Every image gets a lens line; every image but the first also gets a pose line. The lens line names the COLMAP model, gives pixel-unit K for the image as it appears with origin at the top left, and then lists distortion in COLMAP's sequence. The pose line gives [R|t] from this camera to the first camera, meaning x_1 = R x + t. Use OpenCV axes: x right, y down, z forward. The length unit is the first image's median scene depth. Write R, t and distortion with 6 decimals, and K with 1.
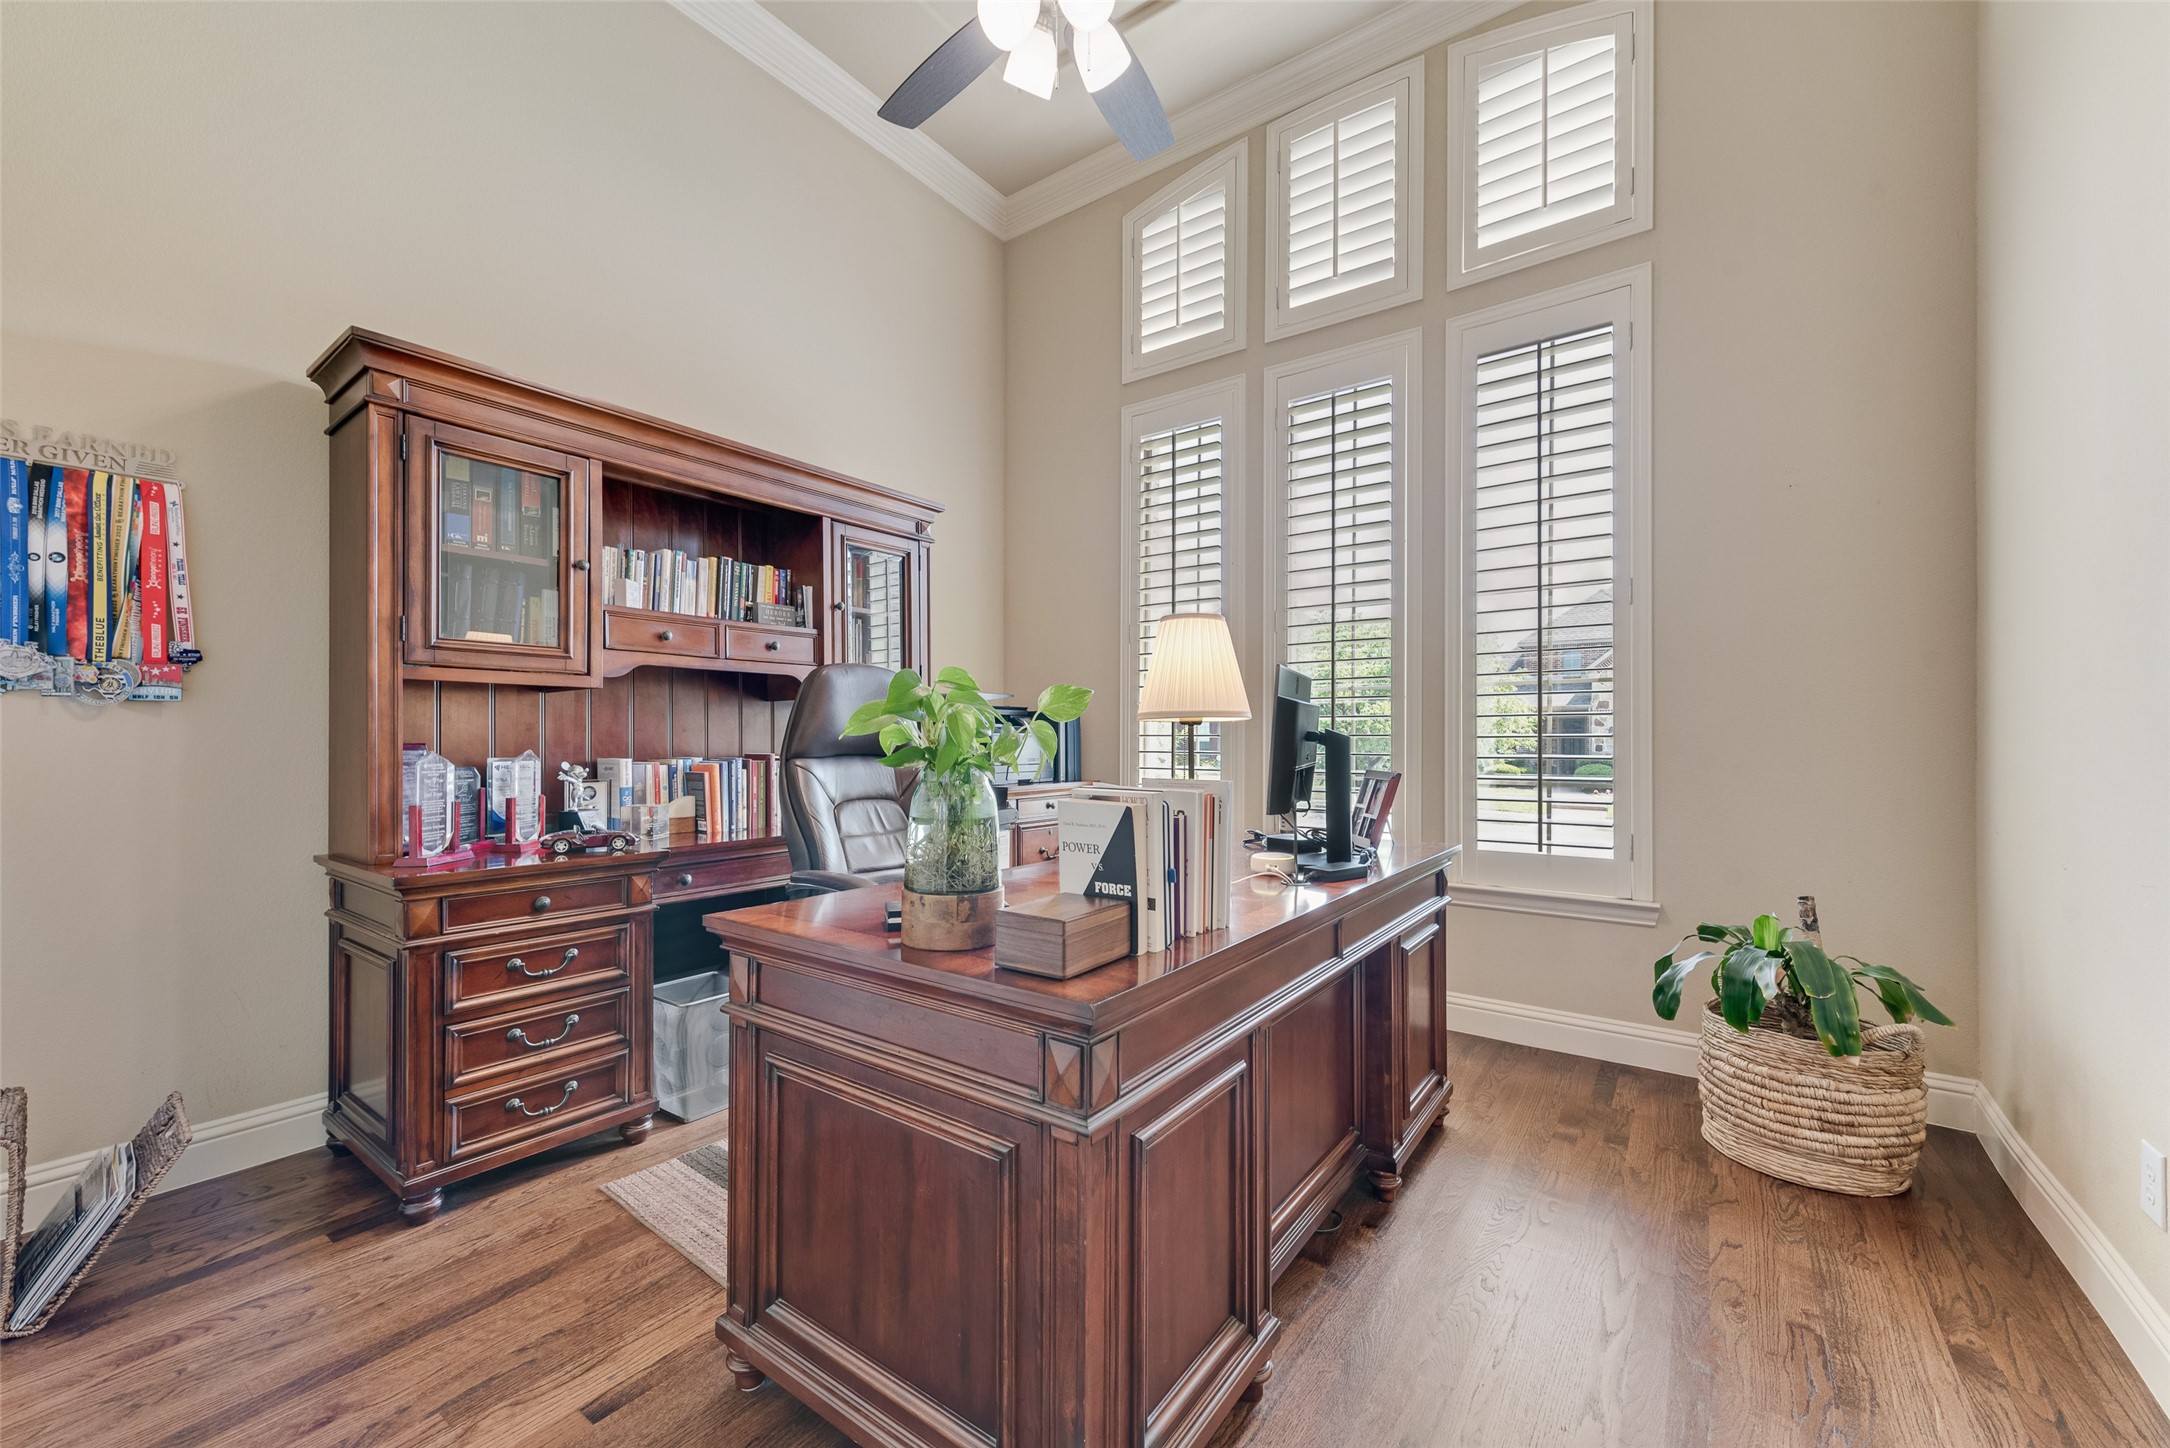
lens RADIAL K [[887.7, 0, 1077.0], [0, 887.7, 738.5], [0, 0, 1]] dist [0.014341, -0.000313]
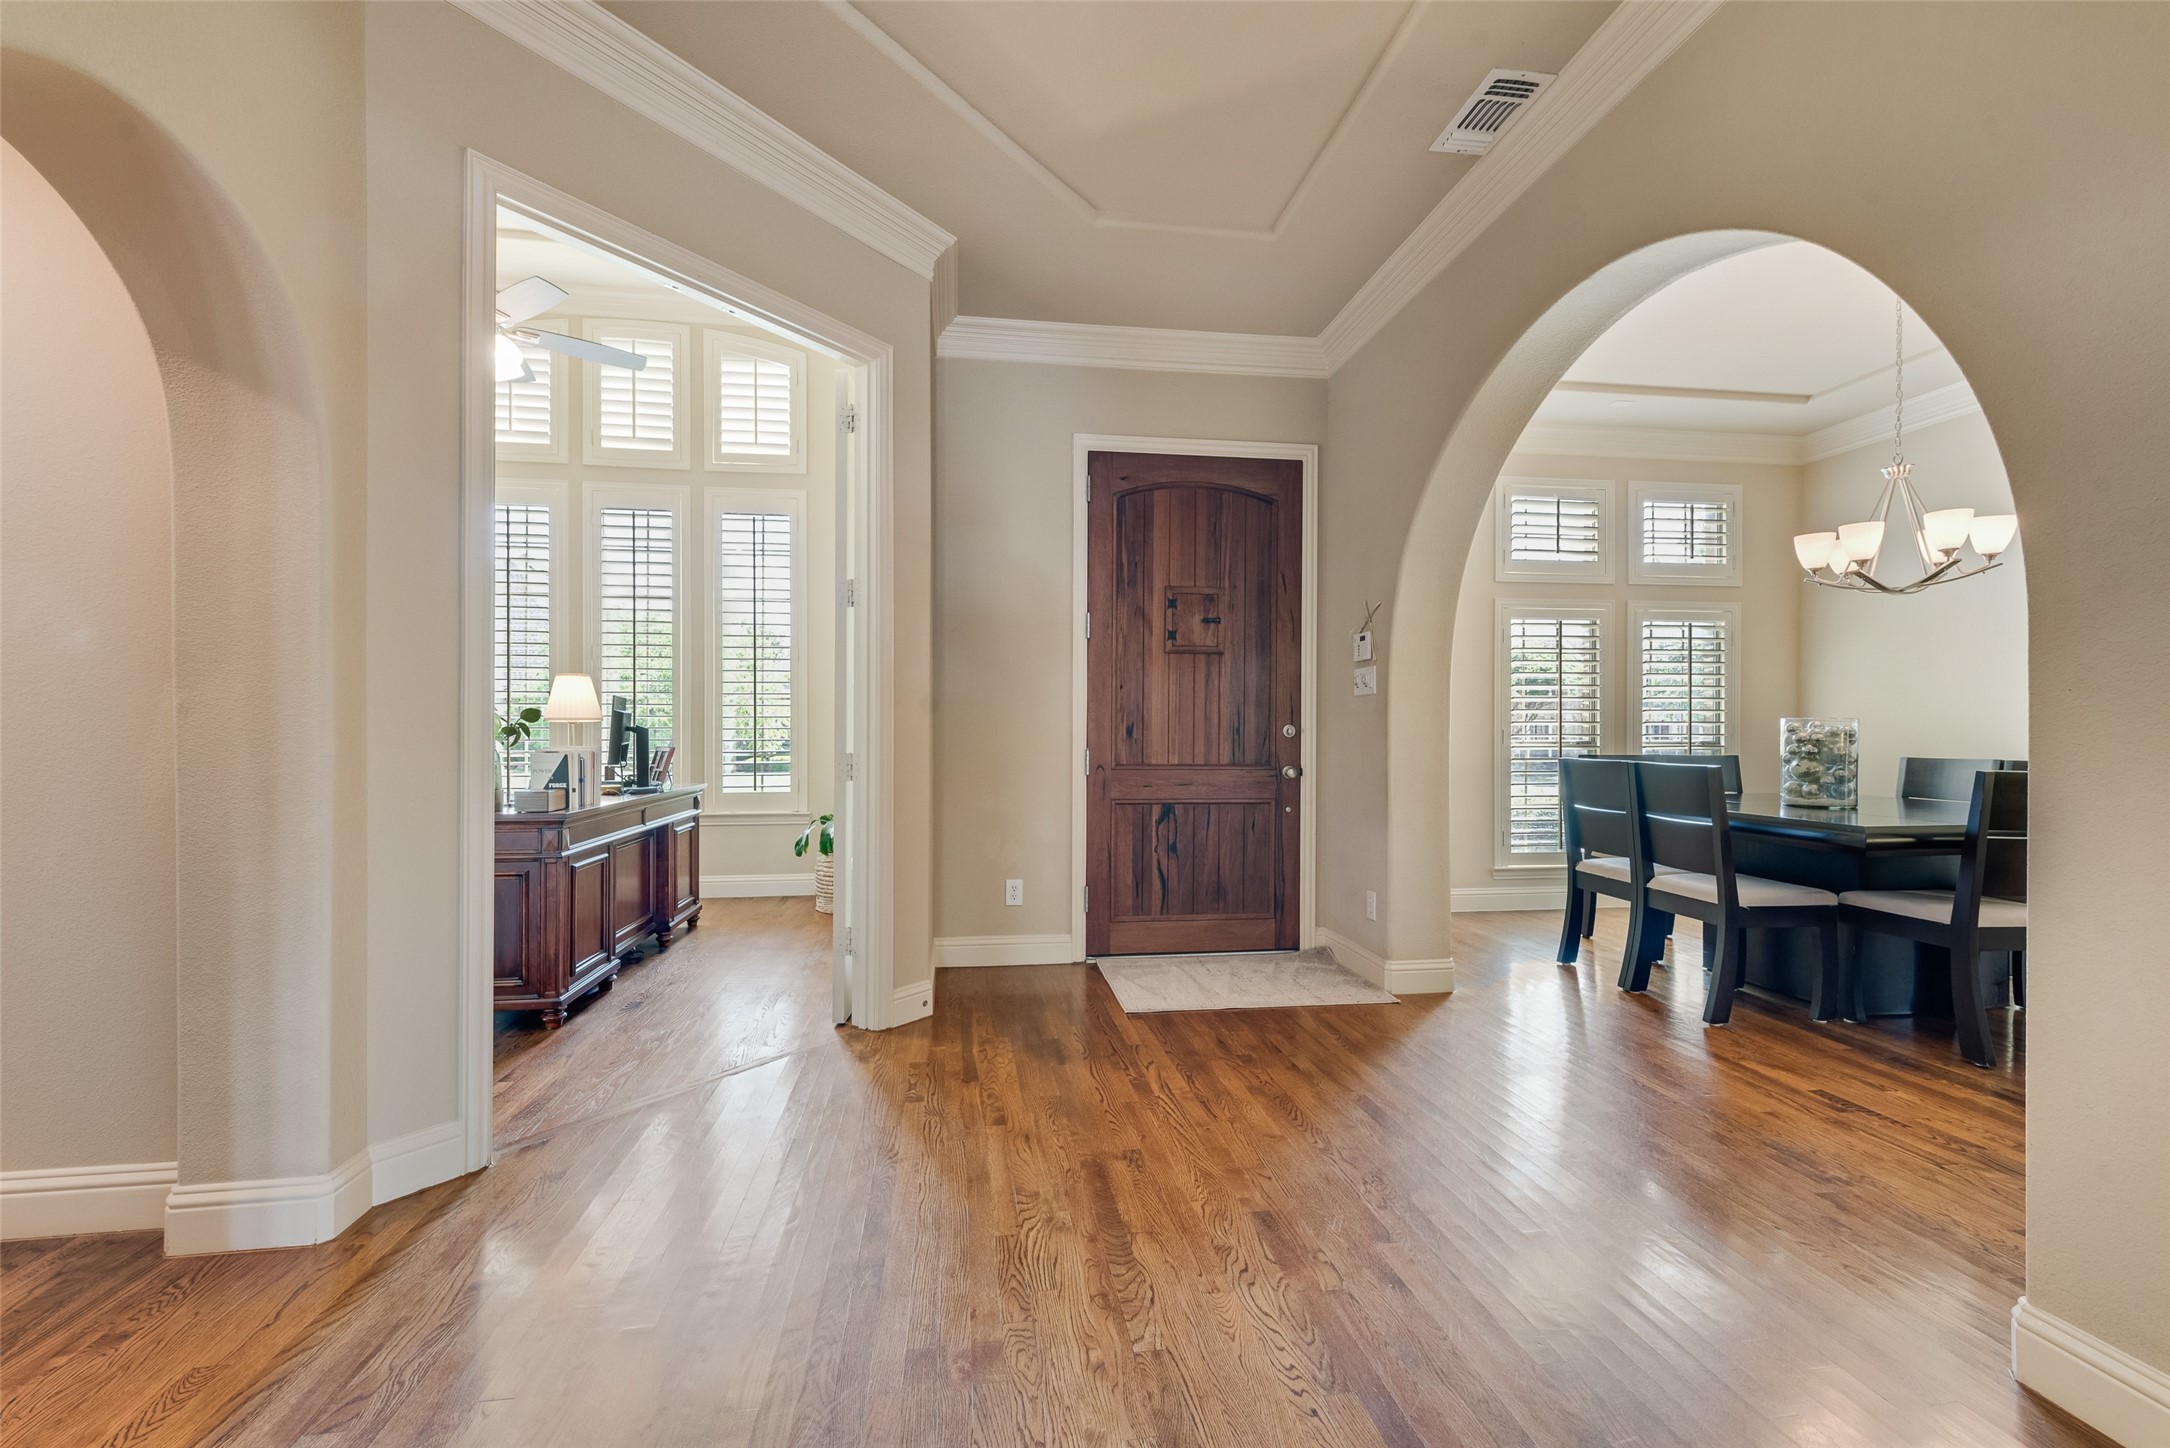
lens RADIAL K [[887.7, 0, 1086.4], [0, 887.7, 730.1], [0, 0, 1]] dist [0.014341, -0.000313]
pose [[0.721728, -0.001398, 0.692176, -0.346743], [0.000983, 0.999999, 0.000995, -0.000462], [-0.692176, -0.000038, 0.721728, -1.063767]]
